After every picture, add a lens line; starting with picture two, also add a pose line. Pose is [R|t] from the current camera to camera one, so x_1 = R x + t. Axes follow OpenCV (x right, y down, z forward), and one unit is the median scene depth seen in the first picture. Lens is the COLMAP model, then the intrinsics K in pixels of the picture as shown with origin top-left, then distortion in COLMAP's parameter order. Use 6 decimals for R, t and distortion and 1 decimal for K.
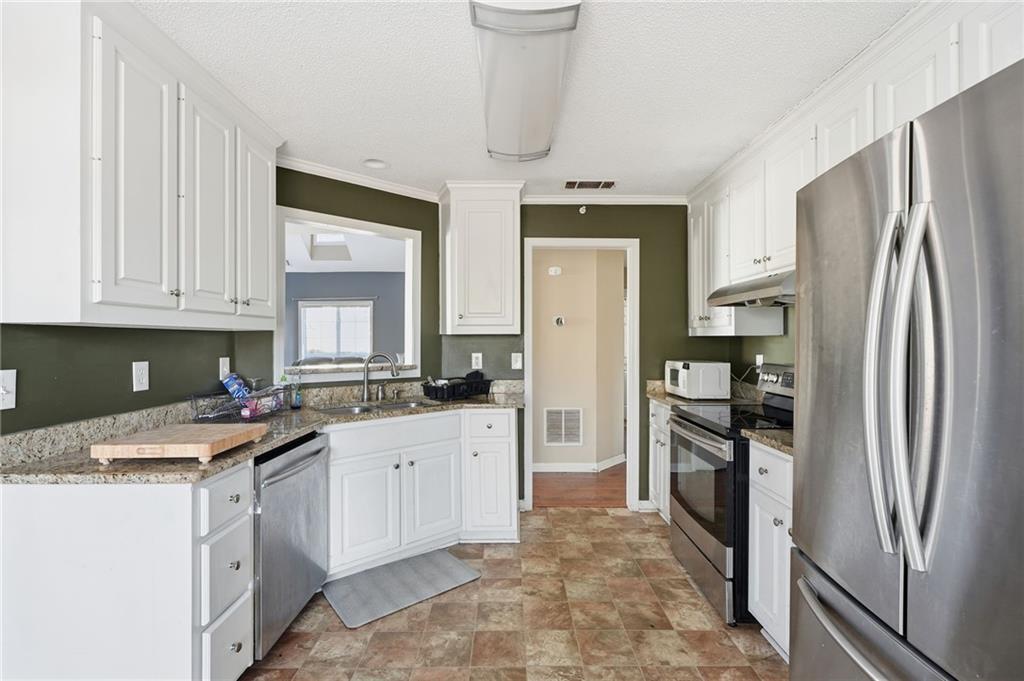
lens RADIAL K [[466.4, 0, 512.4], [0, 466.4, 336.4], [0, 0, 1]] dist [0.001027, 0.000259]
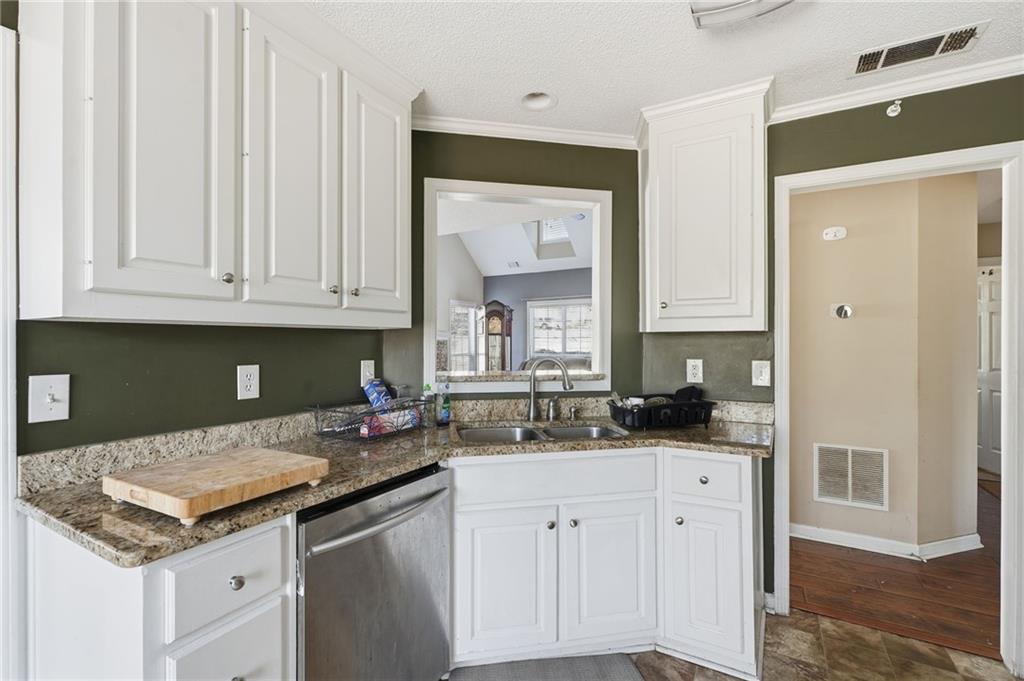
lens RADIAL K [[458.3, 0, 513.8], [0, 458.3, 339.8], [0, 0, 1]] dist [-0.000476, 0.000658]
pose [[0.866926, 0.000130, -0.498437, 0.033623], [0.003452, 0.999974, 0.006264, 0.002483], [0.498425, -0.007151, 0.866903, 0.338221]]
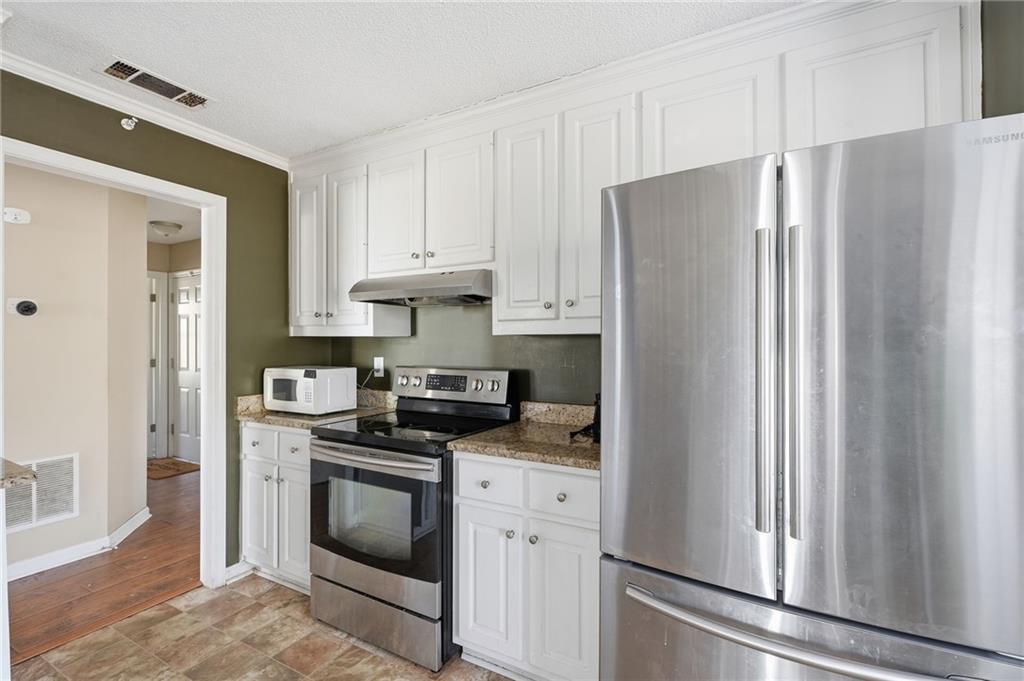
lens RADIAL K [[458.3, 0, 513.8], [0, 458.3, 339.8], [0, 0, 1]] dist [-0.000476, 0.000658]
pose [[0.482108, 0.005000, 0.876098, -0.146129], [-0.008479, 0.999964, -0.001042, 0.003574], [-0.876071, -0.006926, 0.482133, 0.328885]]
